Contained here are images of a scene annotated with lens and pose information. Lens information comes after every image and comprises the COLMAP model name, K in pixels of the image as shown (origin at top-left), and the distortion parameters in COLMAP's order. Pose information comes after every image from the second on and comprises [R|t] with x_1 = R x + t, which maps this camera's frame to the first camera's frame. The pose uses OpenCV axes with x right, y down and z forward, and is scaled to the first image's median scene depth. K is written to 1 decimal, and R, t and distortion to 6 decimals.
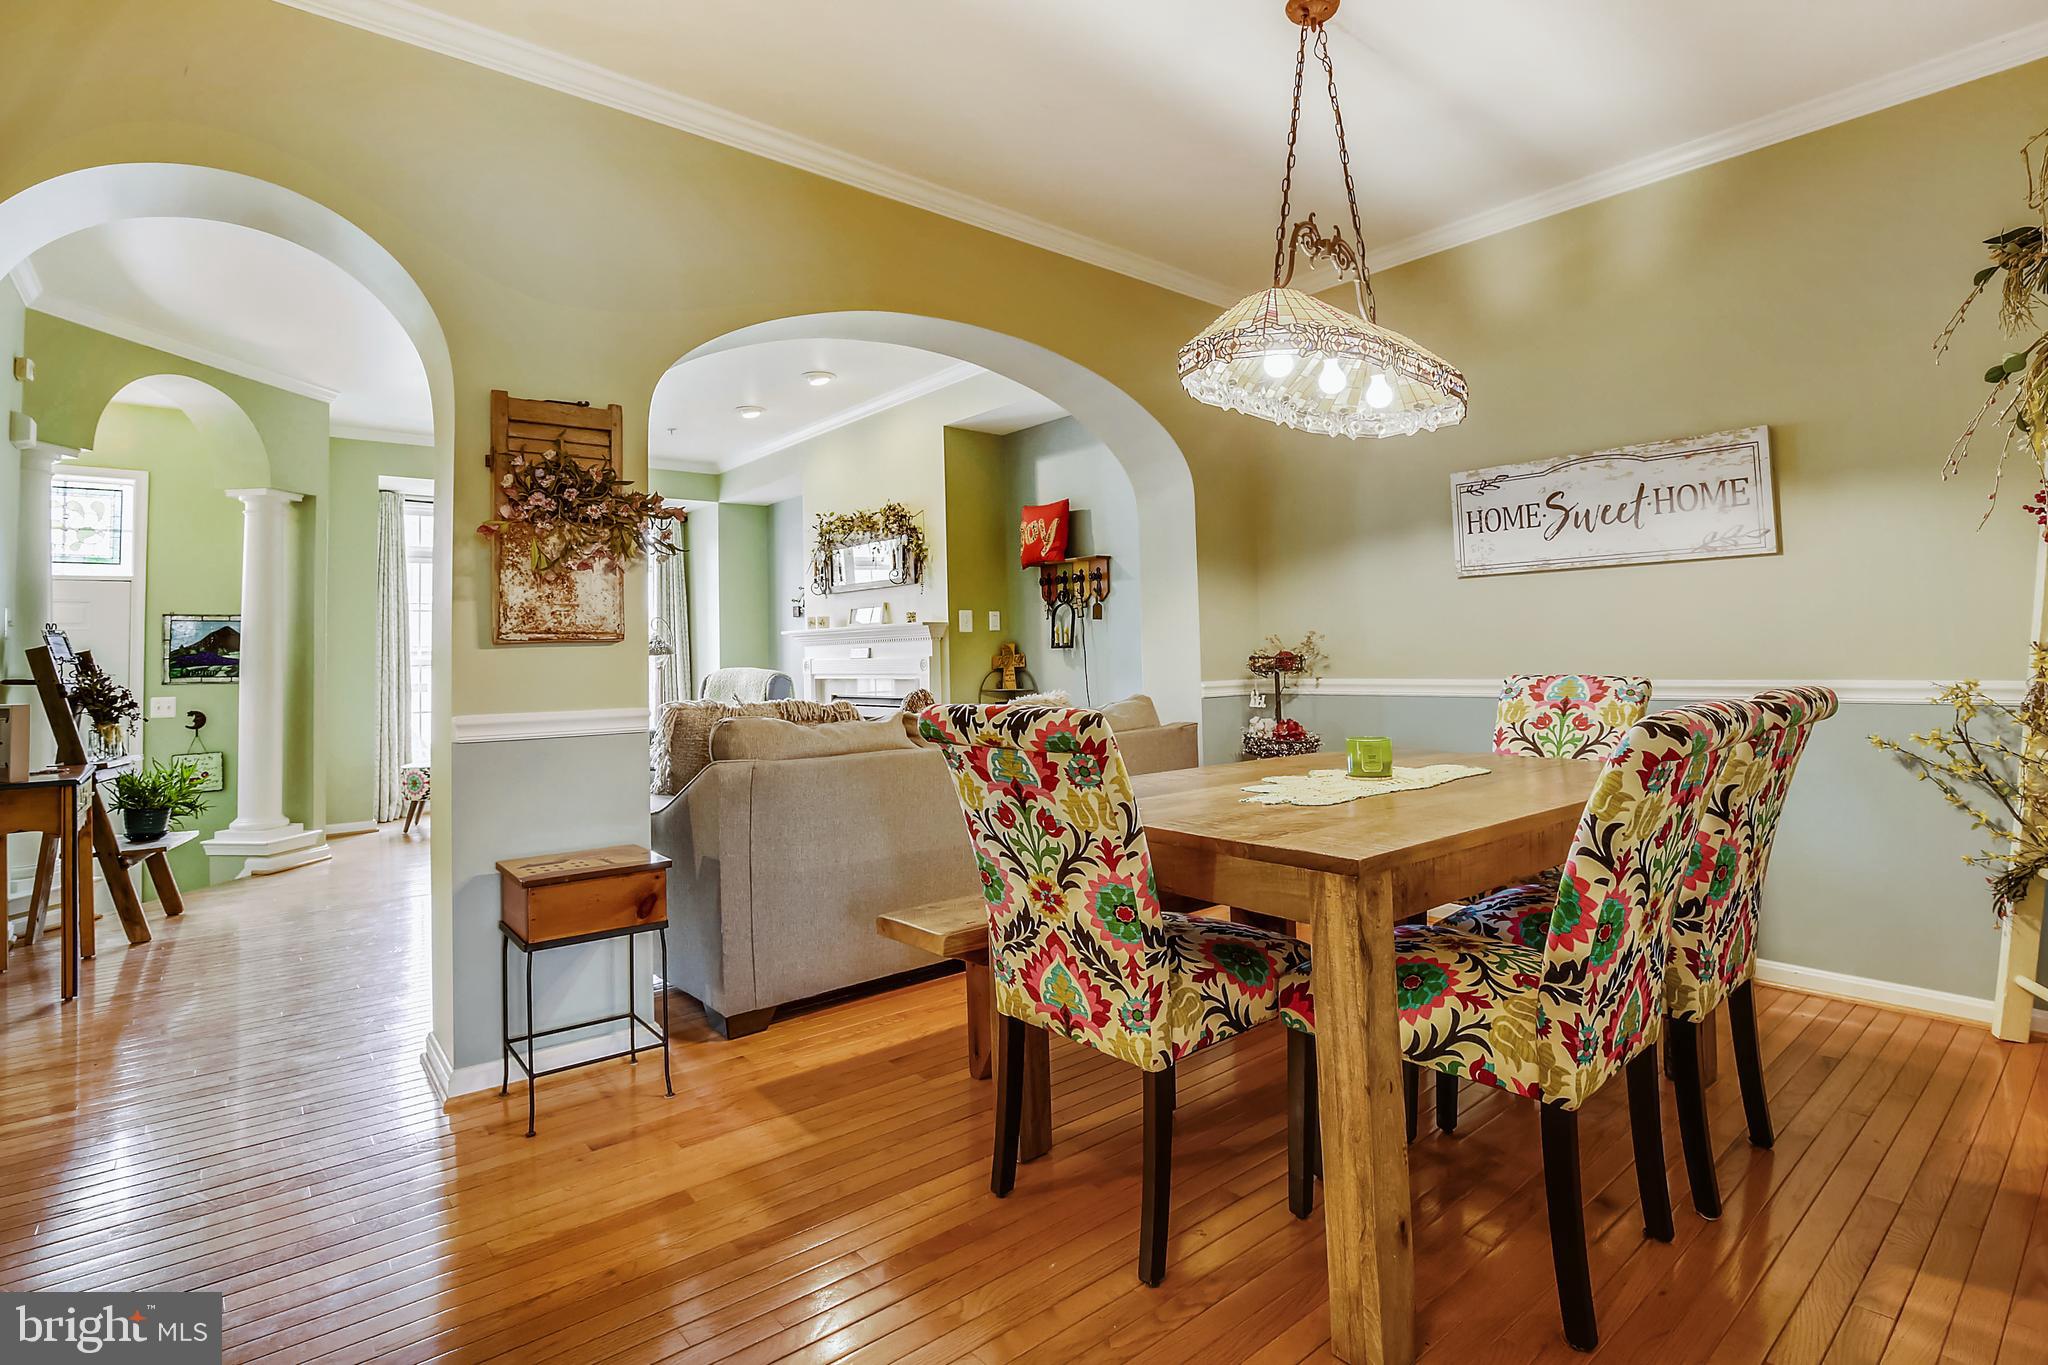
lens RADIAL K [[951.6, 0, 1066.2], [0, 951.6, 617.5], [0, 0, 1]] dist [-0.000573, -0.000061]
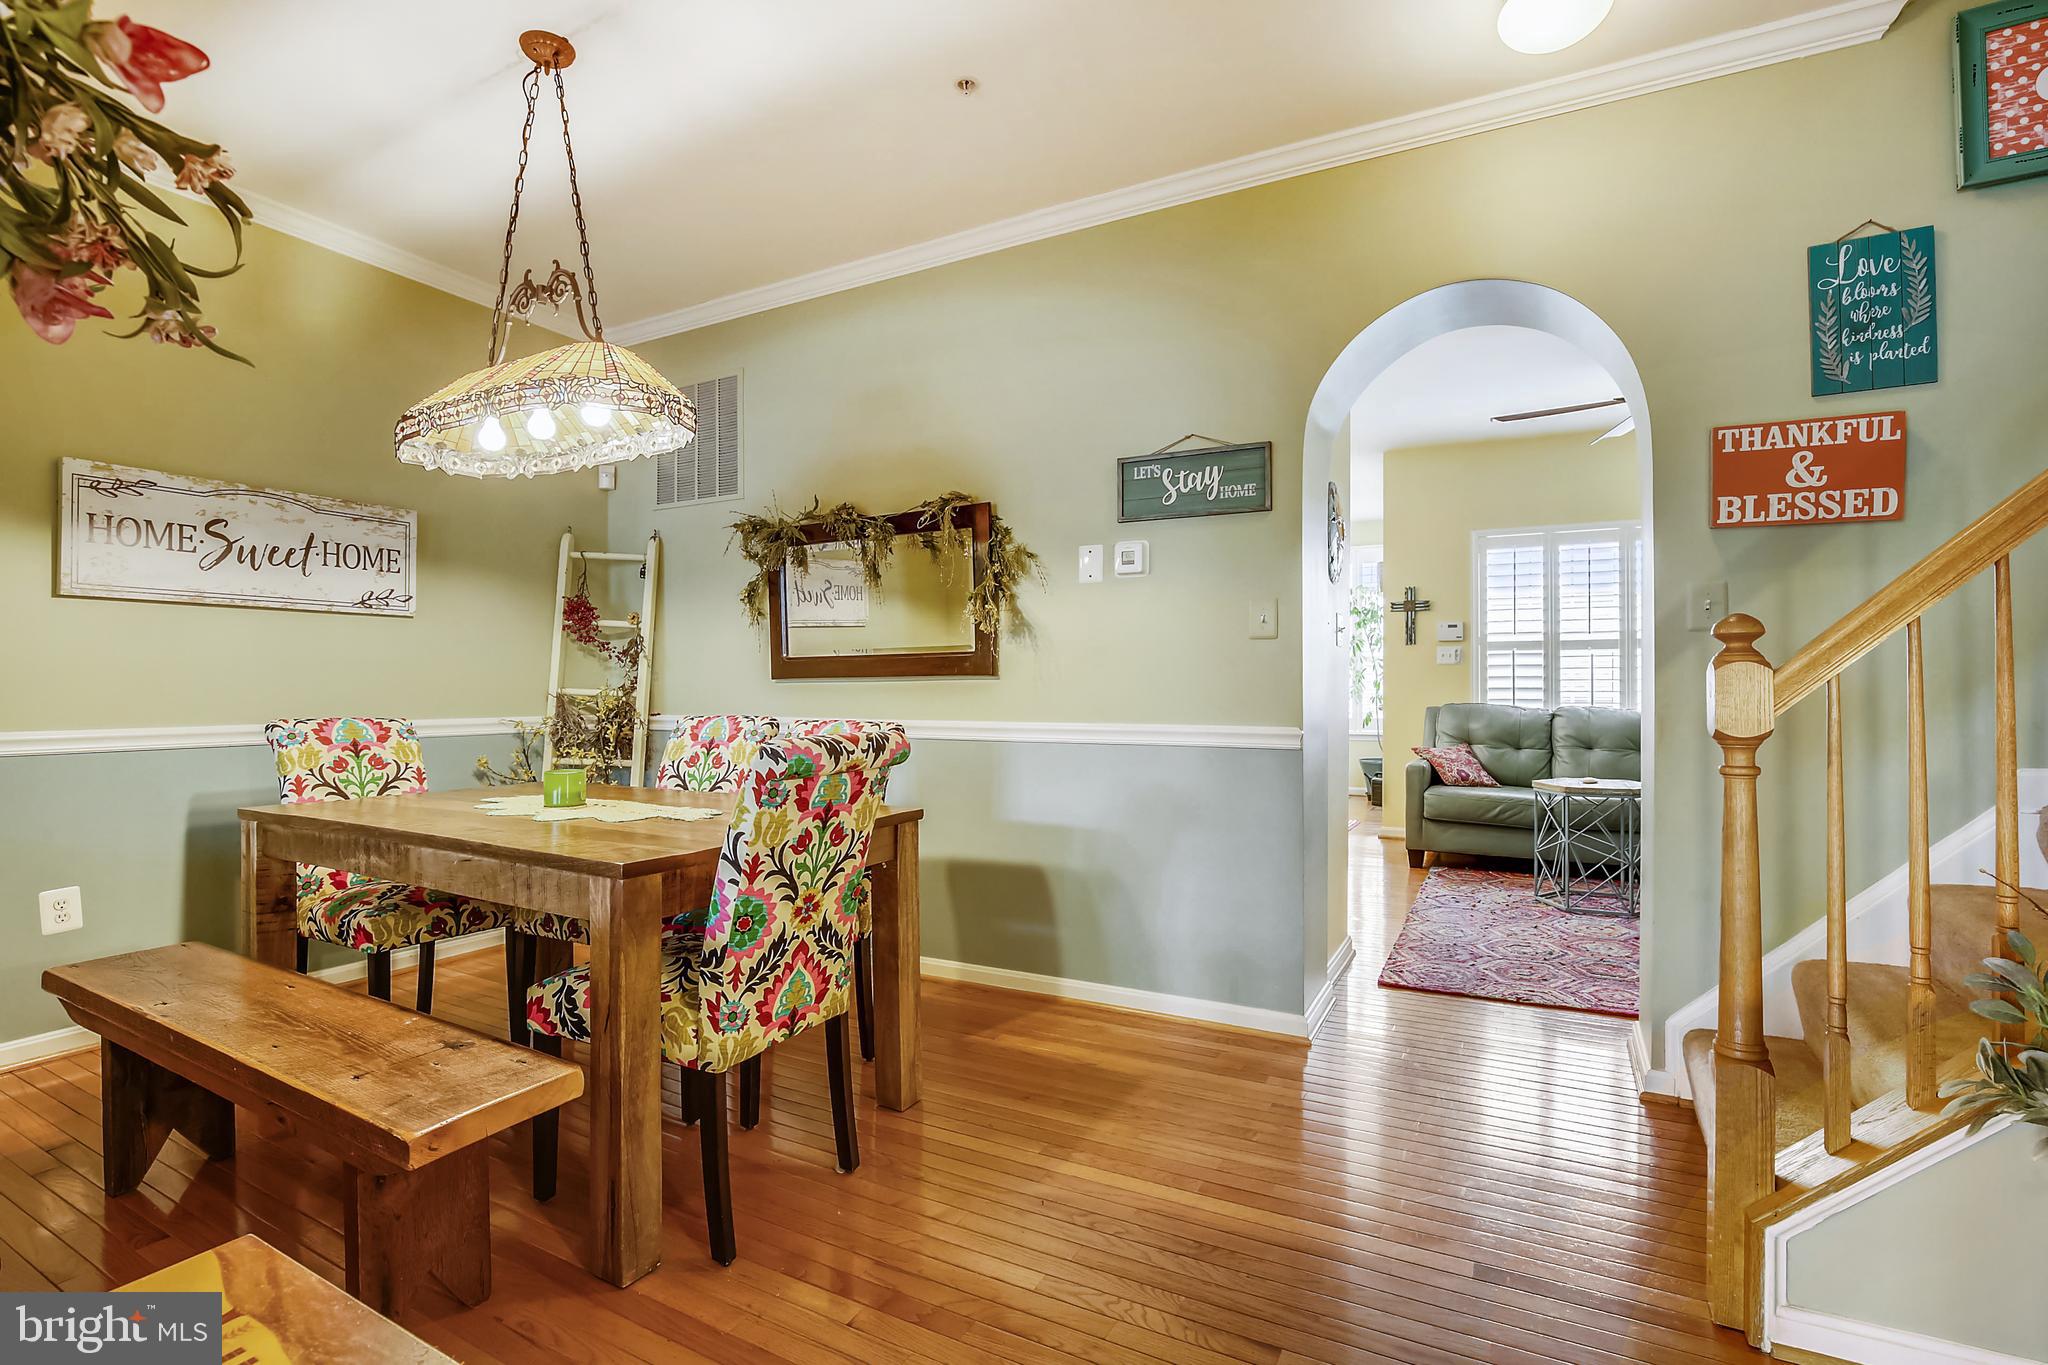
lens RADIAL K [[935.0, 0, 1024.0], [0, 935.0, 682.5], [0, 0, 1]] dist [-0.030199, 0.000029]
pose [[-0.305095, 0.026876, 0.951943, -0.559596], [-0.031512, 0.998769, -0.038297, 0.033760], [-0.951800, -0.041682, -0.303873, 0.548192]]
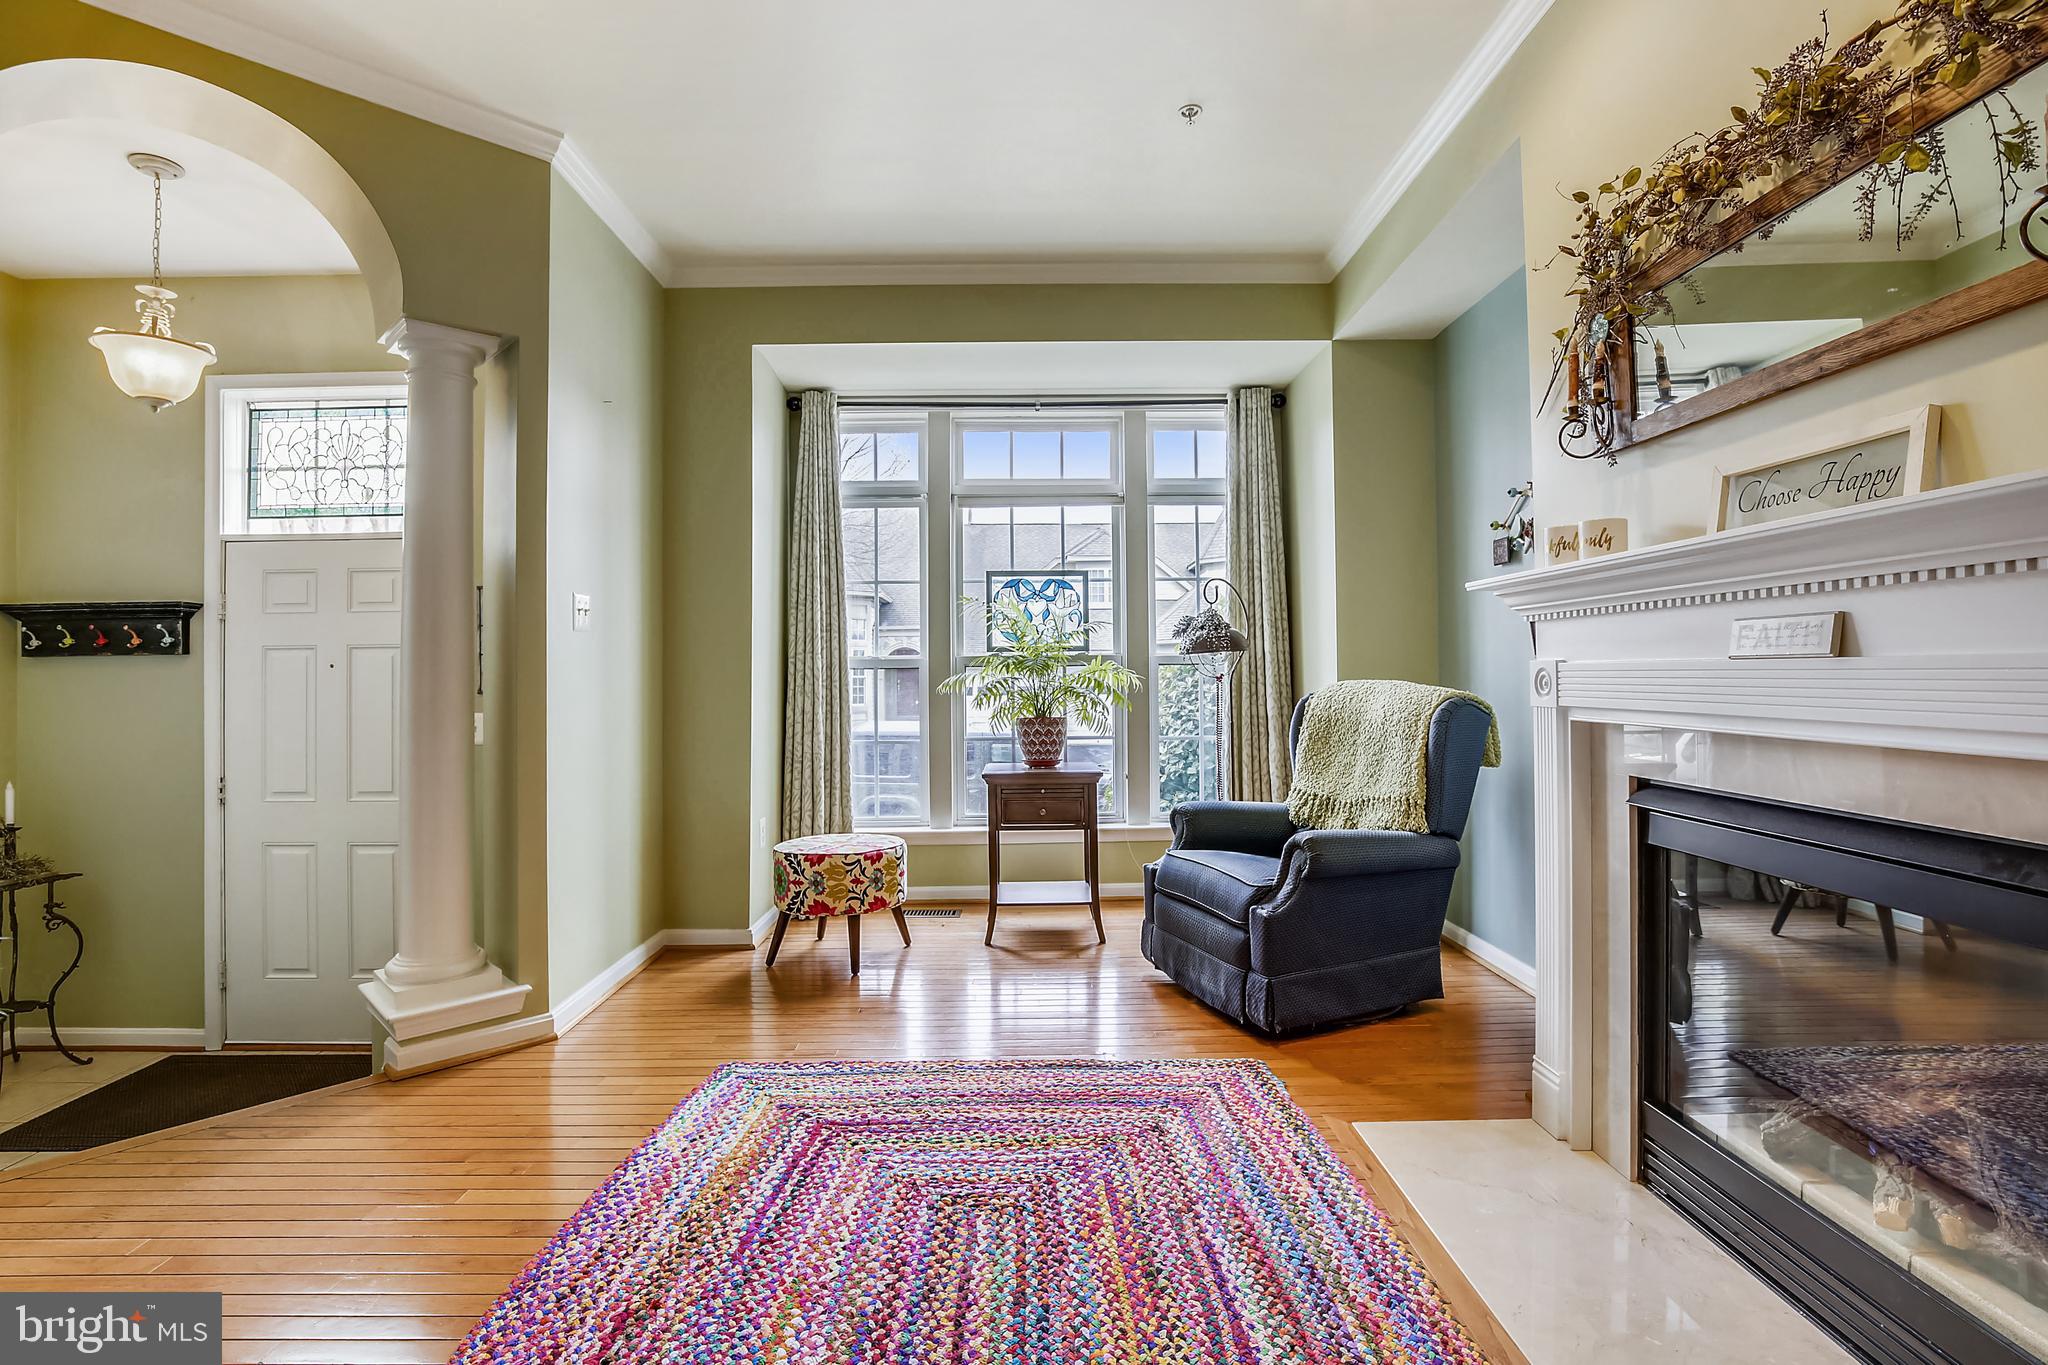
lens RADIAL K [[962.9, 0, 1030.8], [0, 962.9, 676.4], [0, 0, 1]] dist [-0.001756, -0.000201]
pose [[0.746827, 0.013812, -0.664875, -0.358091], [0.025907, 0.998421, 0.049843, 0.054954], [0.664514, -0.054449, 0.745290, 1.238852]]
